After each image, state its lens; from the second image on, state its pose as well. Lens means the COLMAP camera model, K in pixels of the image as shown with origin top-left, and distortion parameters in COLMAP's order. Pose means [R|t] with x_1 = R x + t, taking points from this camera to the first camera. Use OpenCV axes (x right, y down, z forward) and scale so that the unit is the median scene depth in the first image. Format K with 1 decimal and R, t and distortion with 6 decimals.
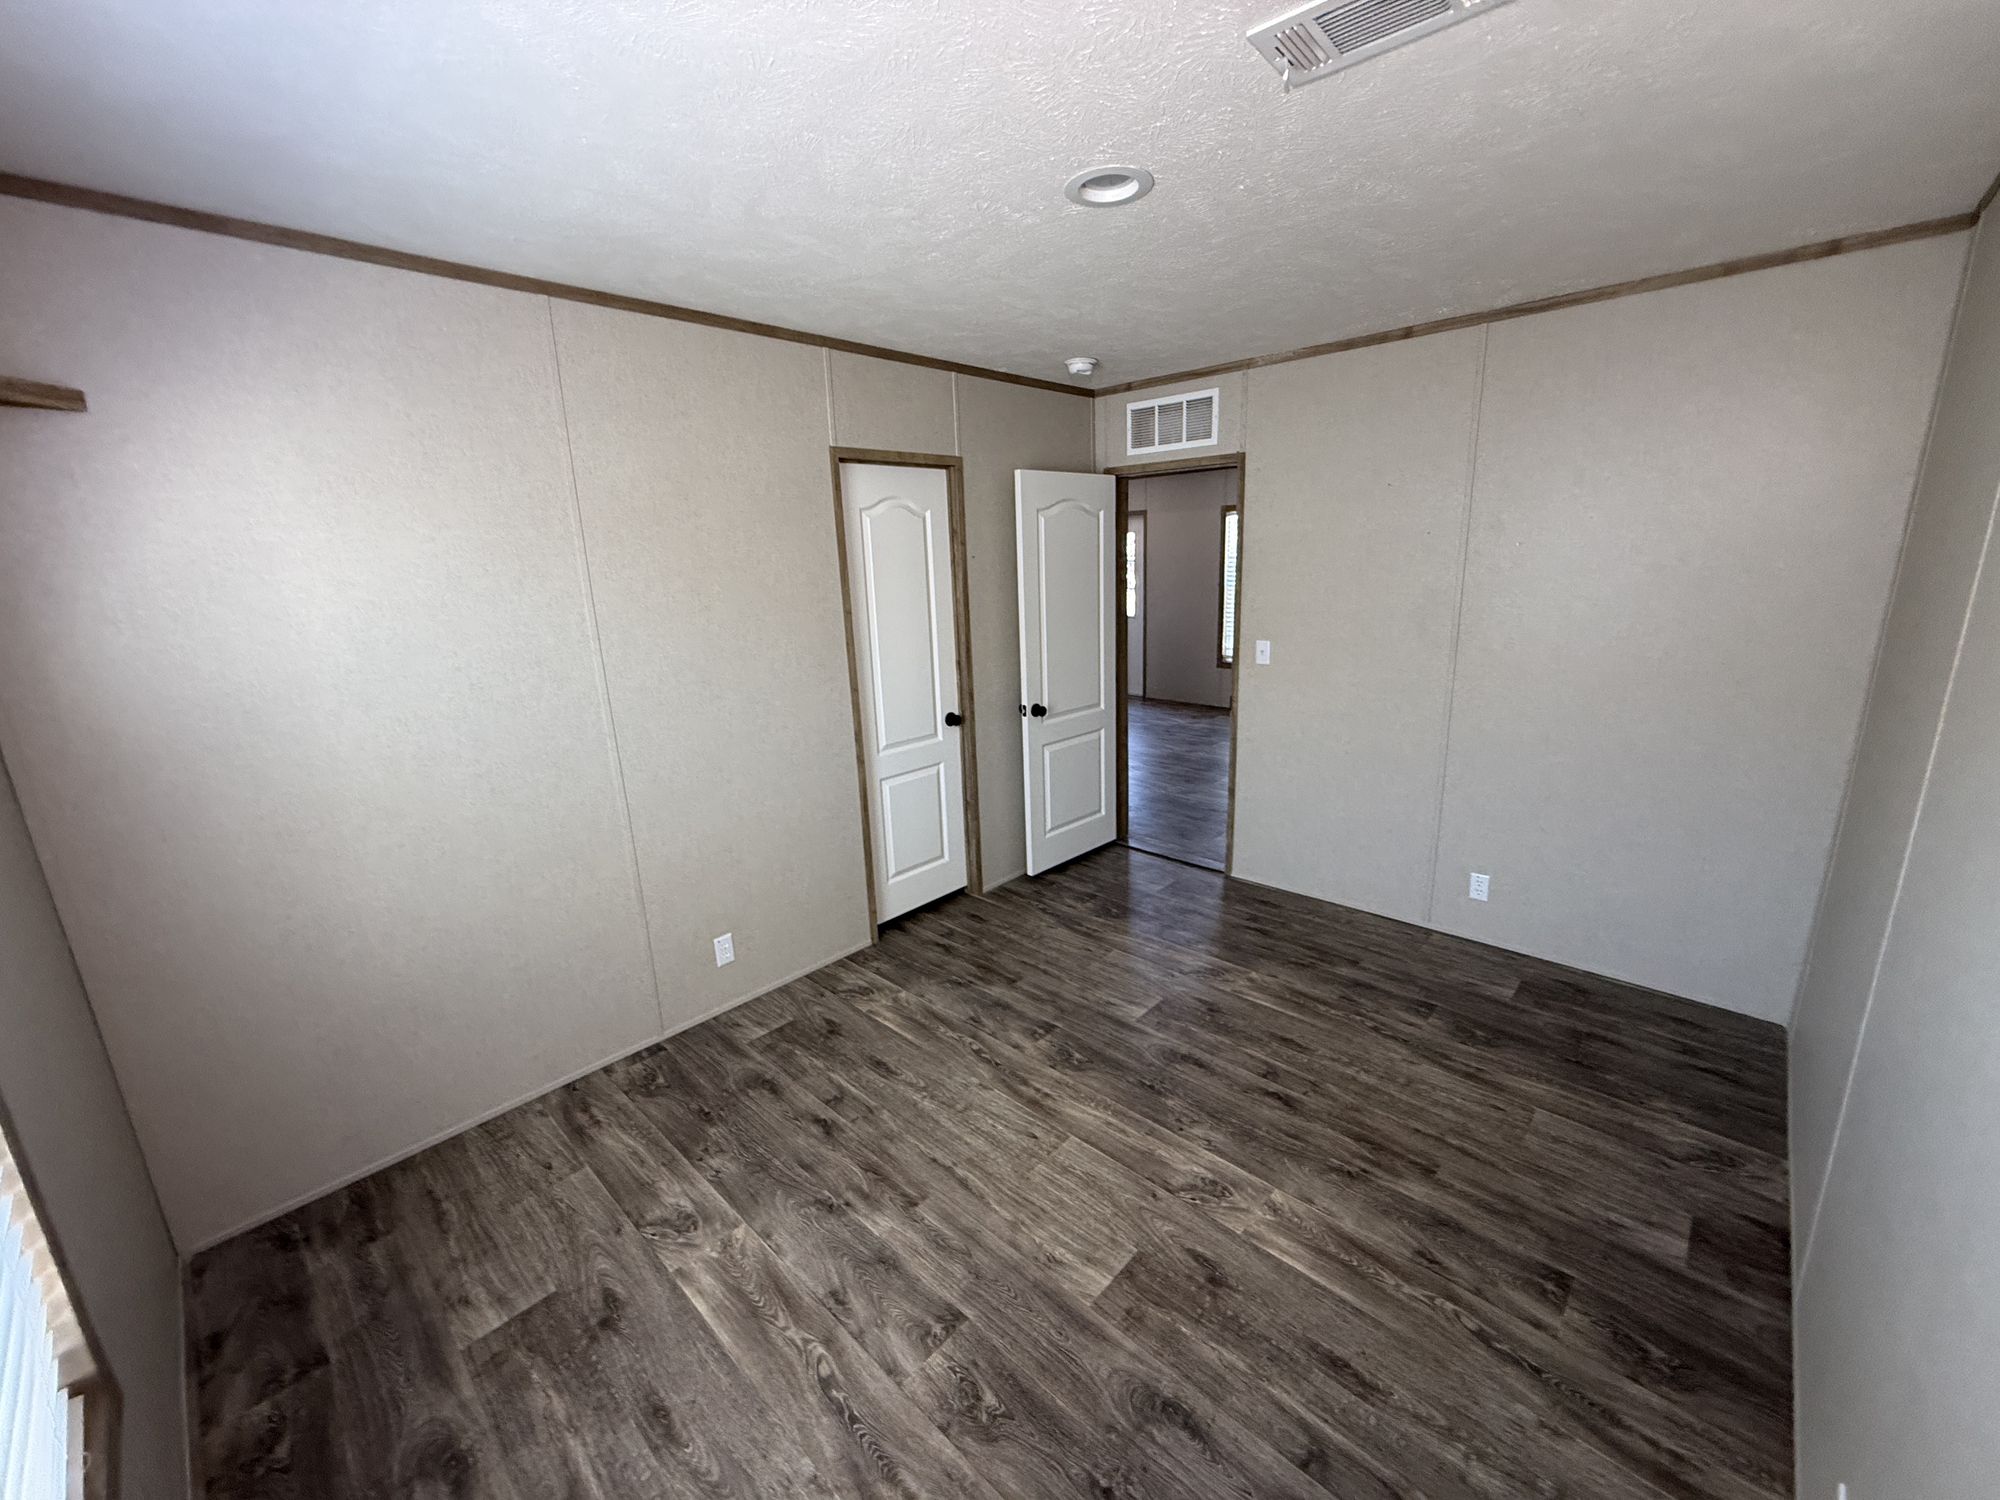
lens RADIAL K [[798.1, 0, 1001.2], [0, 798.1, 749.8], [0, 0, 1]] dist [0.000099, 0.000134]
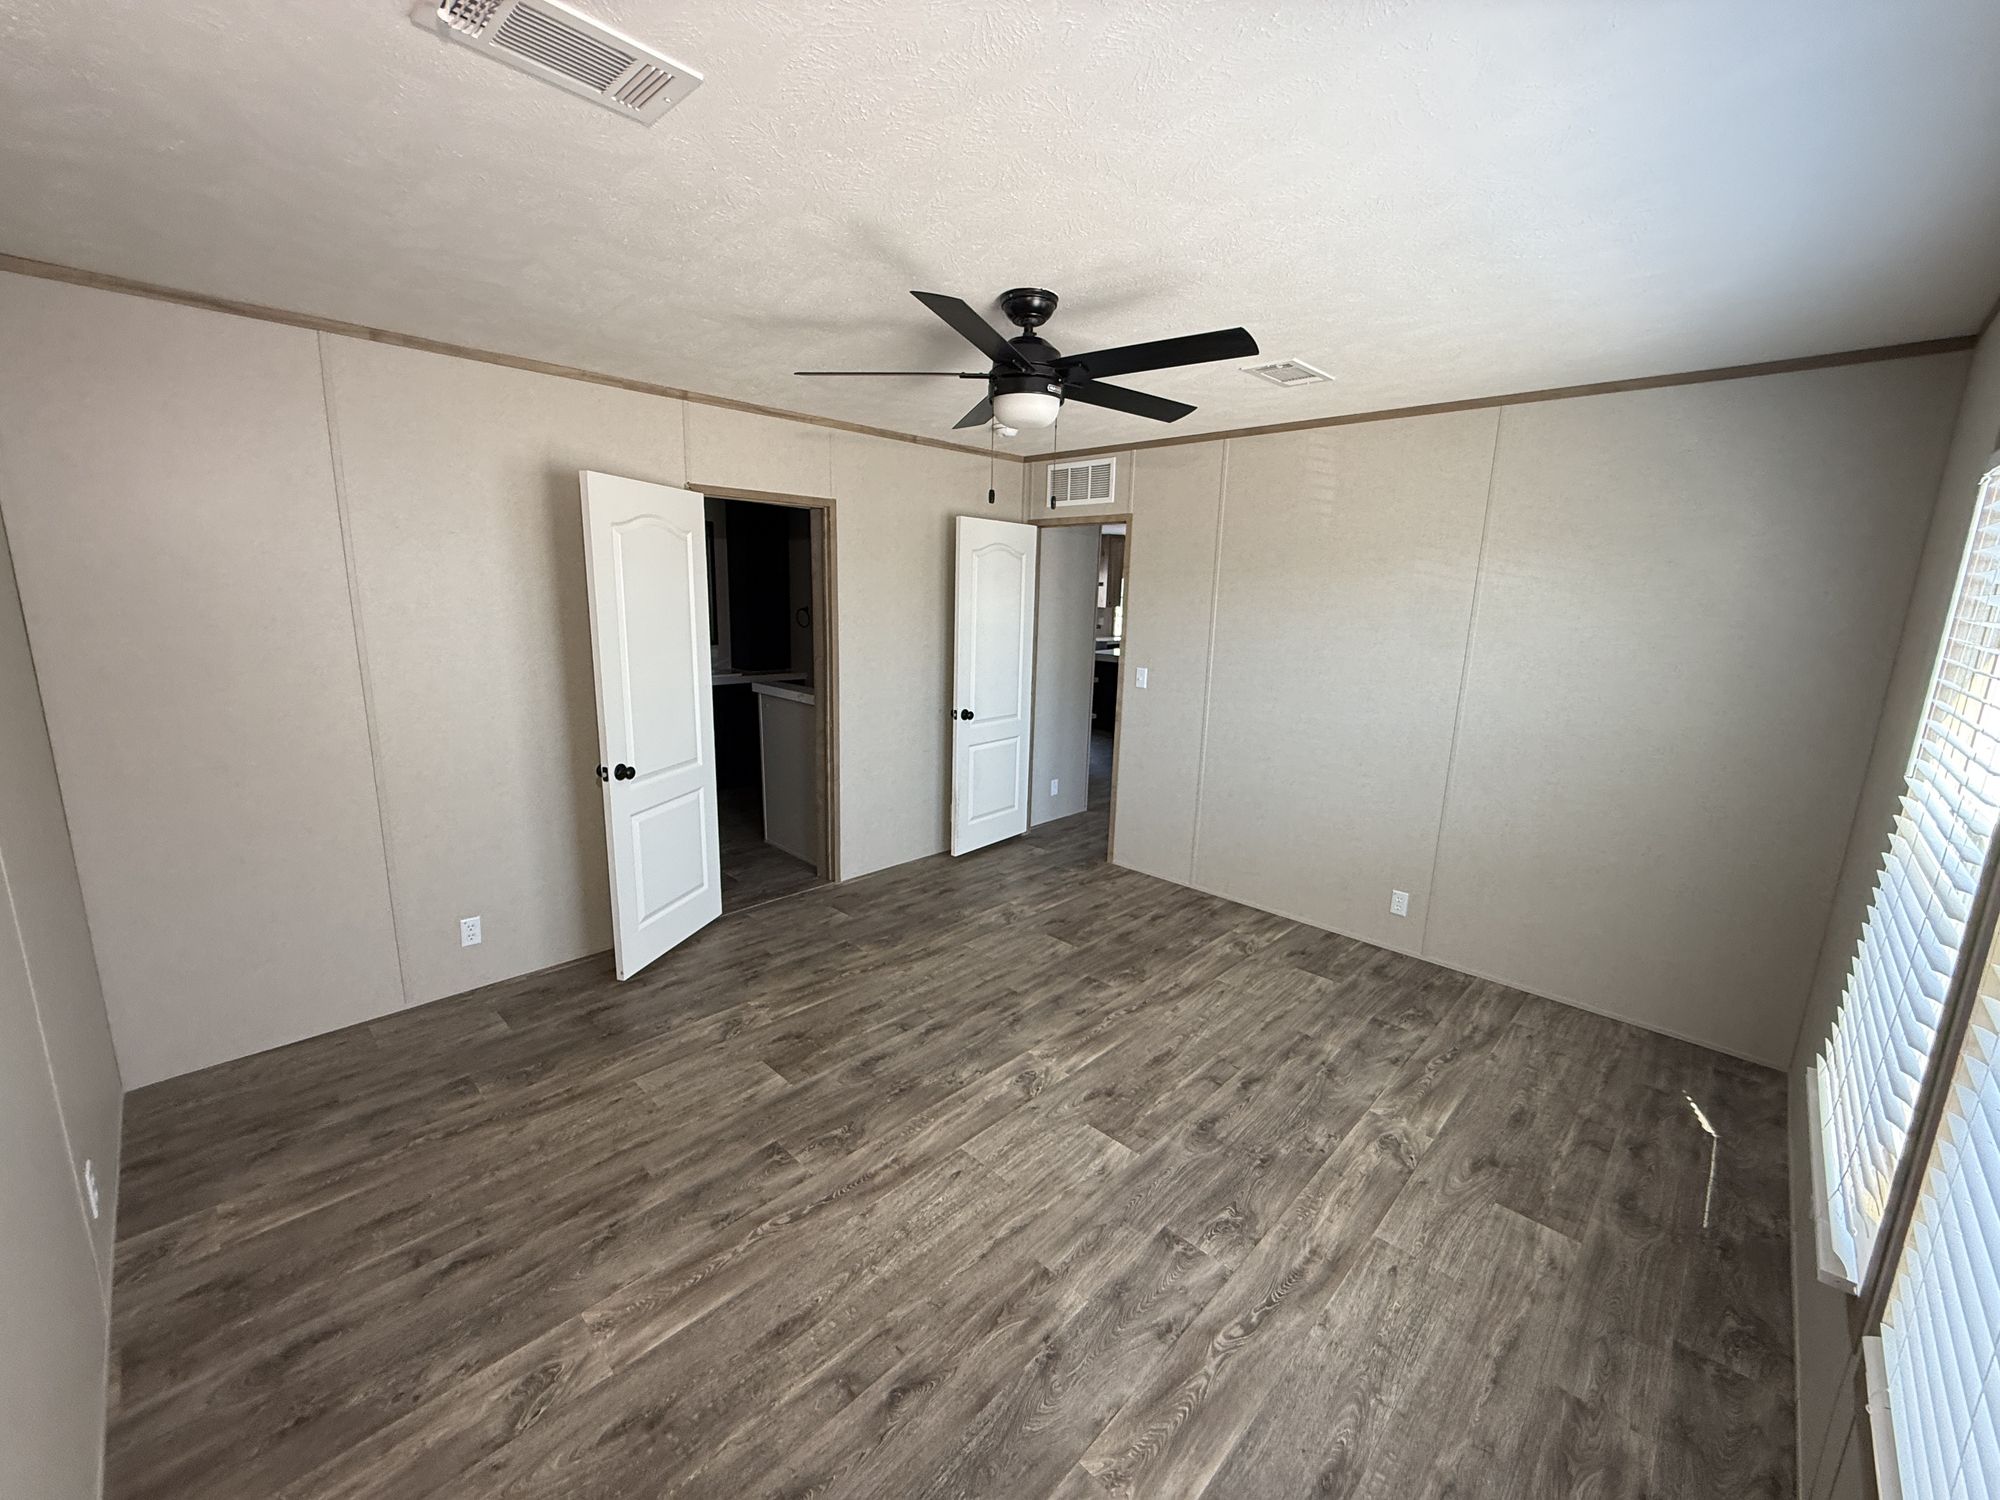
lens RADIAL K [[795.4, 0, 995.9], [0, 795.4, 726.7], [0, 0, 1]] dist [-0.000251, 0.000423]
pose [[0.012932, -0.139983, 0.990069, -0.463173], [0.216613, 0.967032, 0.133896, -0.095460], [-0.976172, 0.212731, 0.042828, 0.427305]]
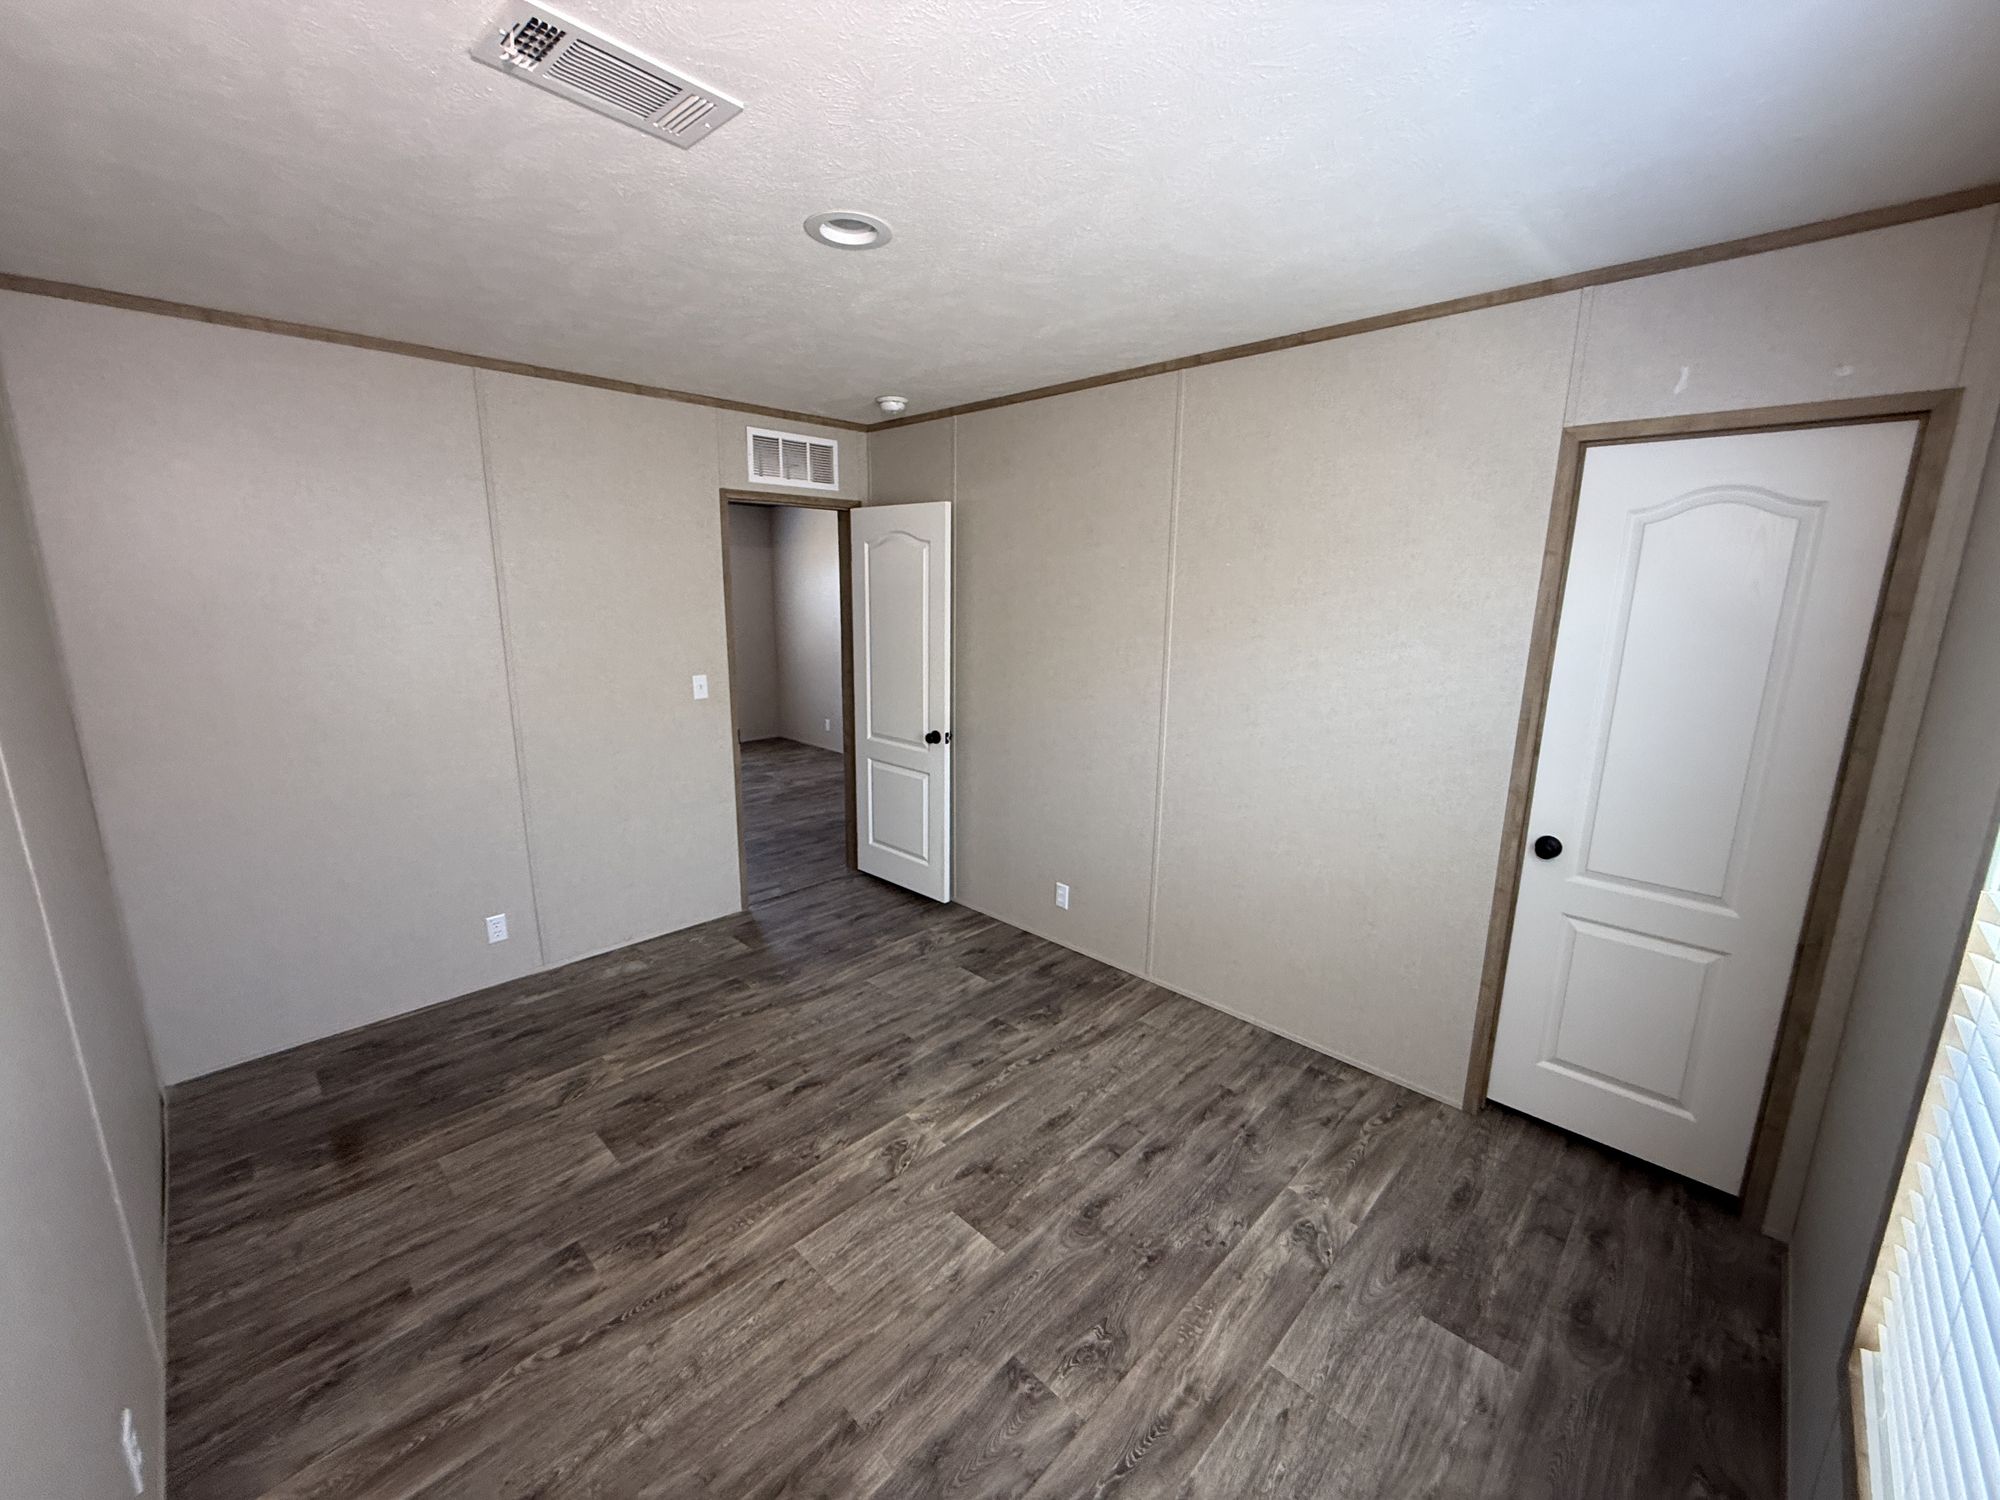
lens RADIAL K [[788.5, 0, 996.6], [0, 788.5, 765.0], [0, 0, 1]] dist [0.000682, 0.000367]
pose [[0.017705, -0.193528, 0.980935, -0.218467], [0.231514, 0.955219, 0.184276, -0.043435], [-0.972670, 0.223838, 0.061716, 0.203381]]
